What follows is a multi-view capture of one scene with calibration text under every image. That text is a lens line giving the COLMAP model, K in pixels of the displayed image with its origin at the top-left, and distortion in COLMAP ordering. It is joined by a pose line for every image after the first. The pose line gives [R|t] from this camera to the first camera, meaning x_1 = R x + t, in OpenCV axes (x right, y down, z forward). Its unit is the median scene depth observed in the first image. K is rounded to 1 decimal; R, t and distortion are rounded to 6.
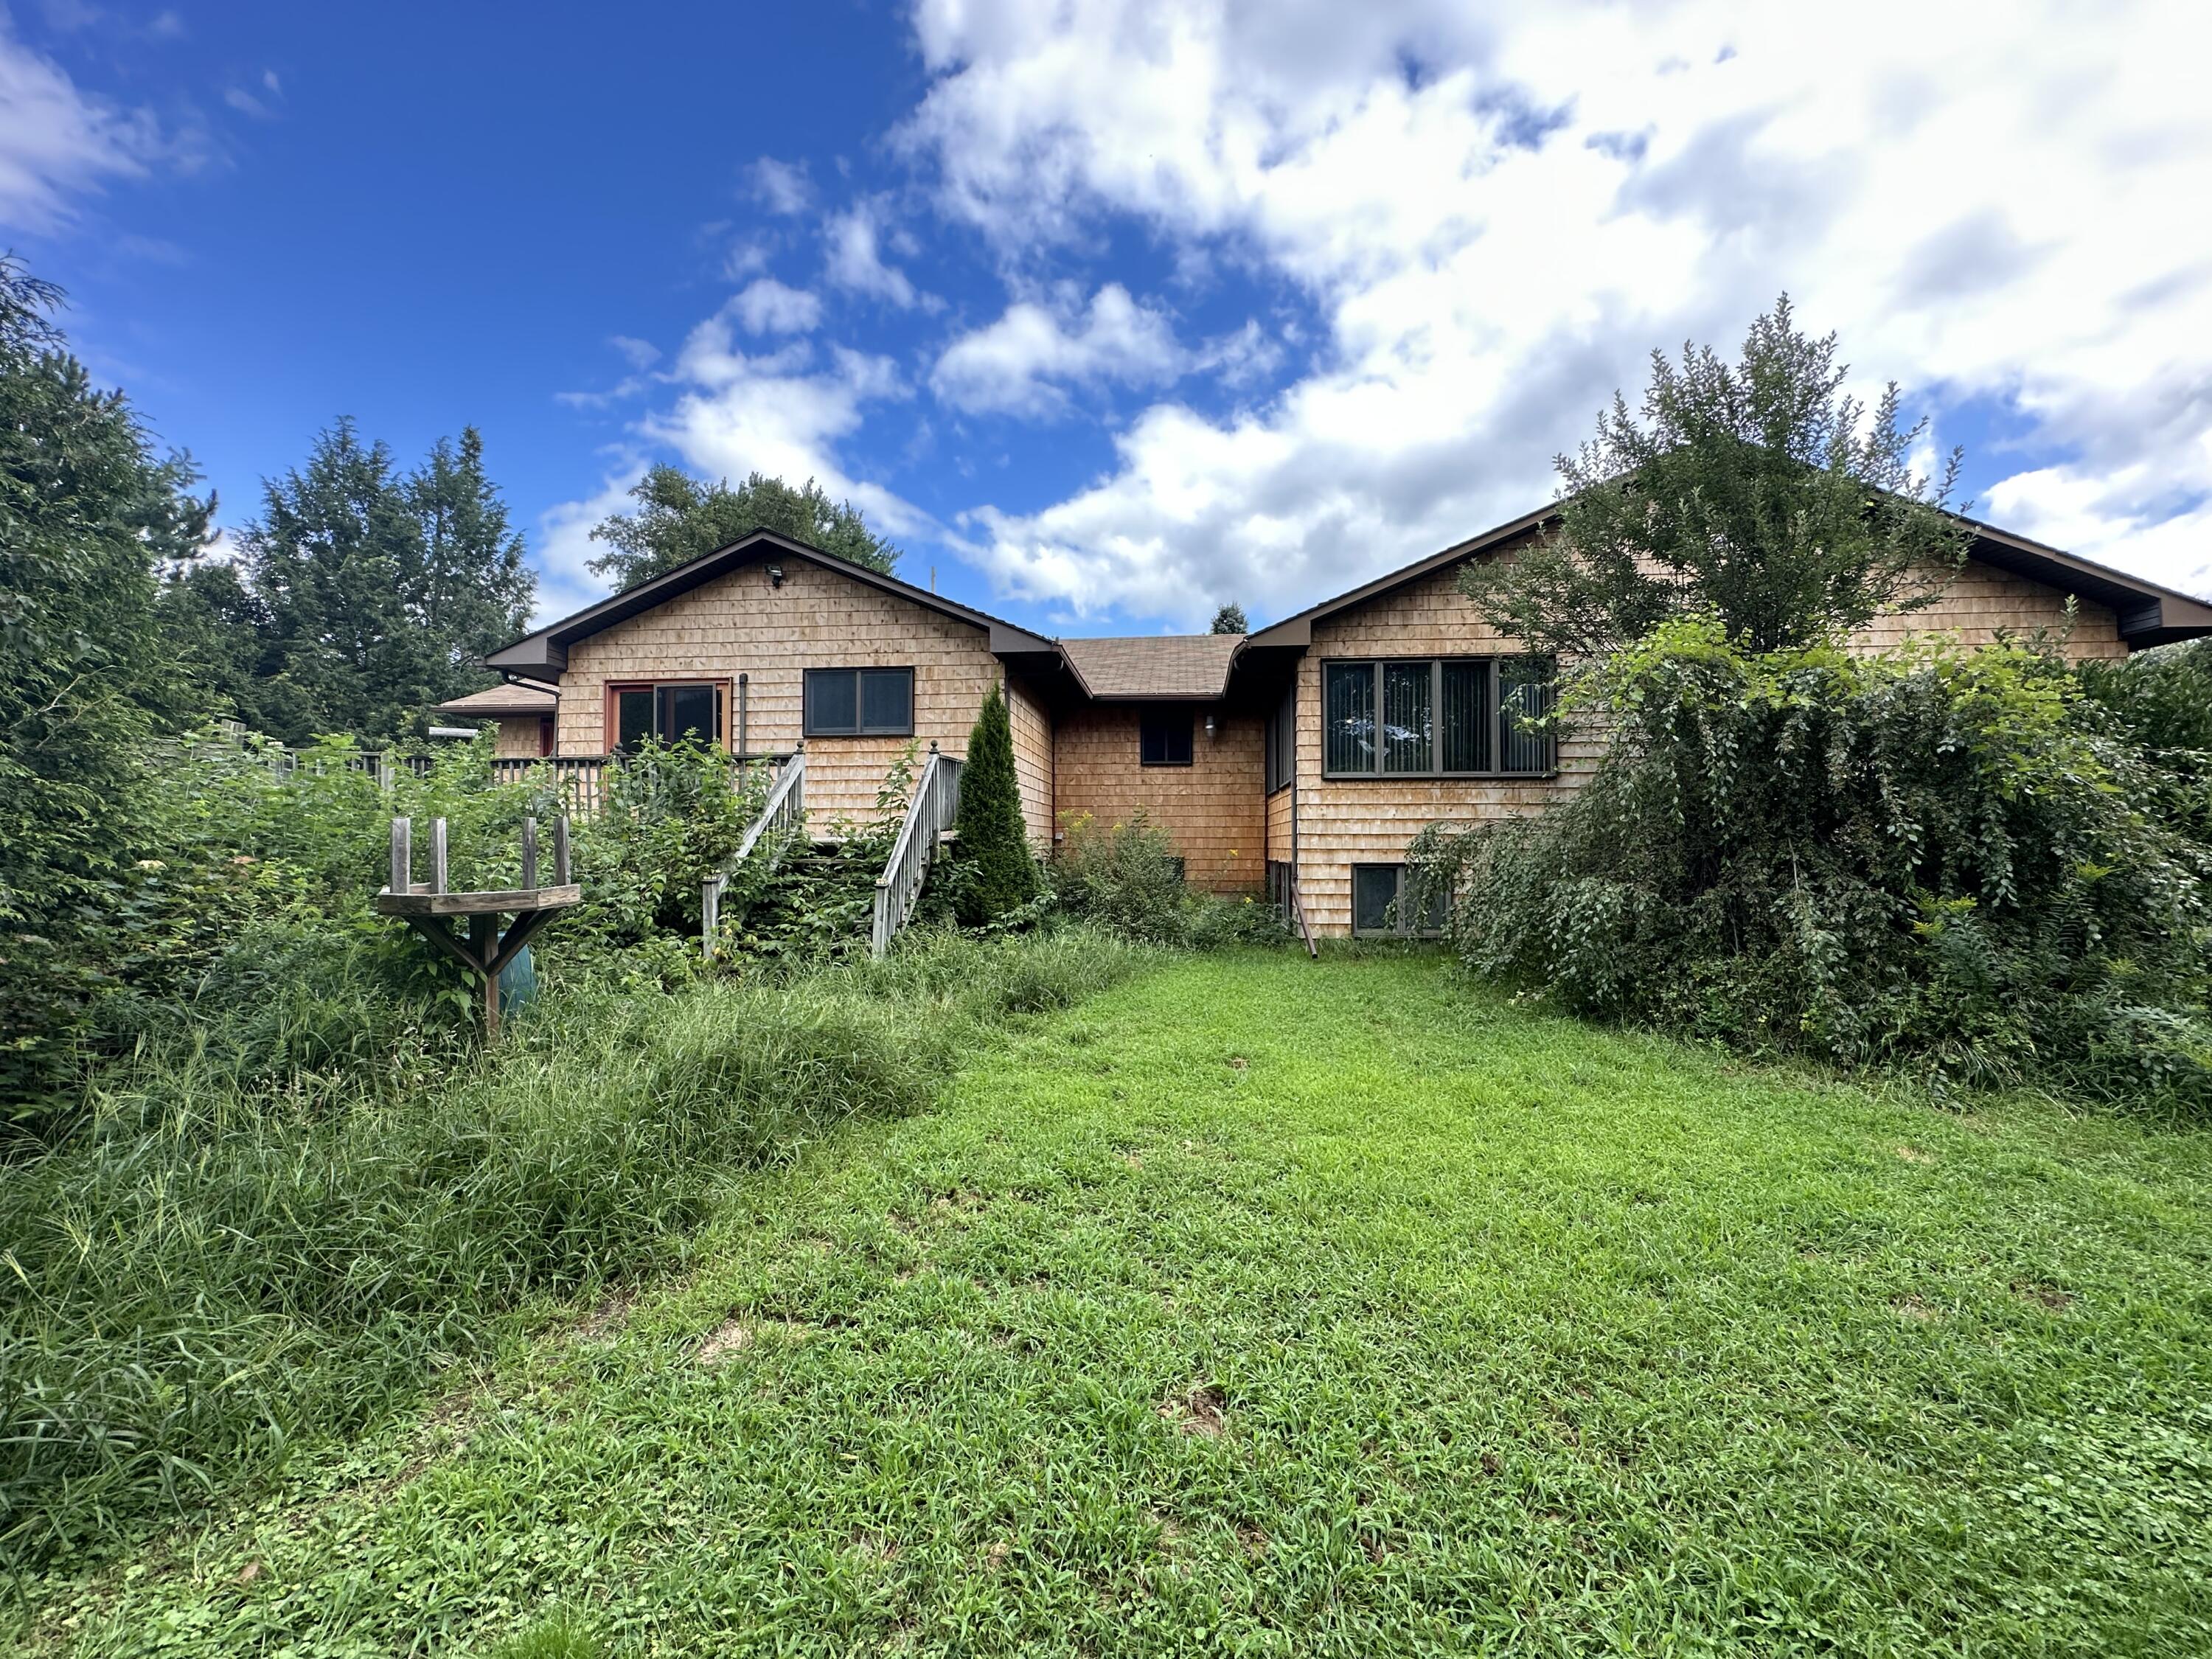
lens RADIAL K [[878.5, 0, 1107.3], [0, 878.5, 829.5], [0, 0, 1]] dist [-0.001269, 0.000153]
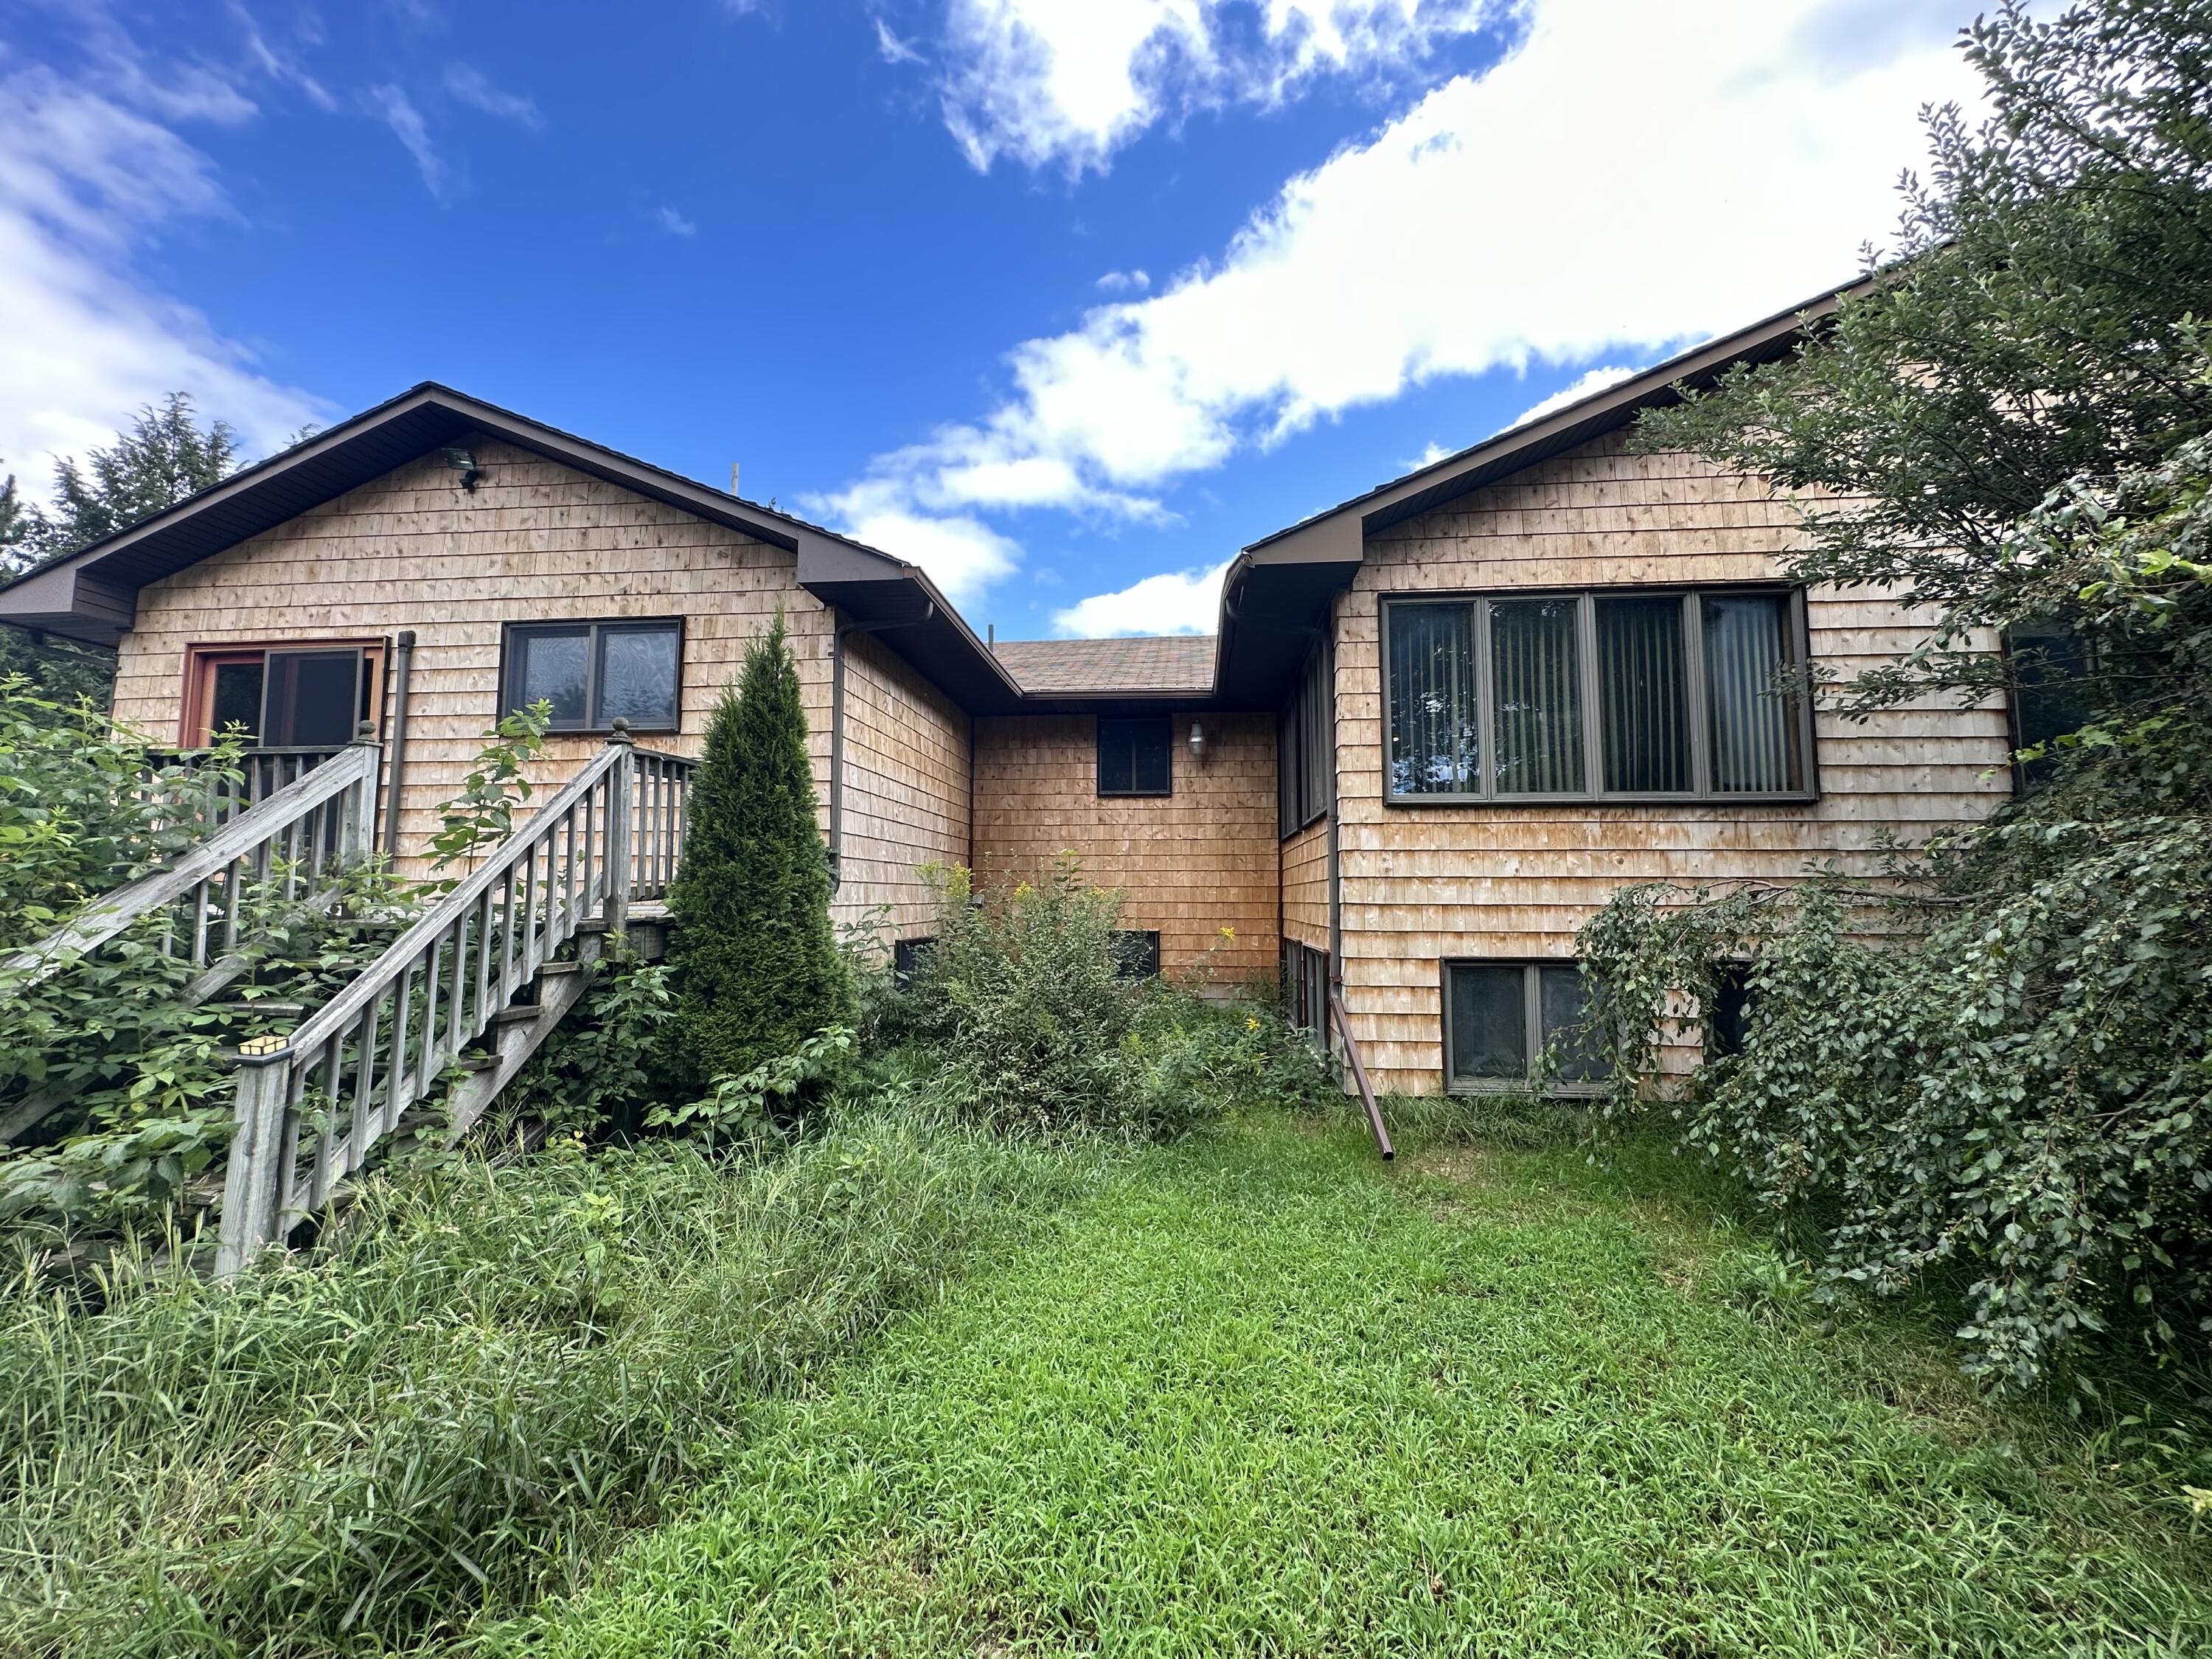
lens RADIAL K [[878.5, 0, 1107.1], [0, 878.5, 825.0], [0, 0, 1]] dist [-0.001269, 0.000153]
pose [[0.999967, 0.002297, -0.007835, 0.072647], [-0.002796, 0.997928, -0.064282, -0.008534], [0.007671, 0.064302, 0.997901, 0.441450]]
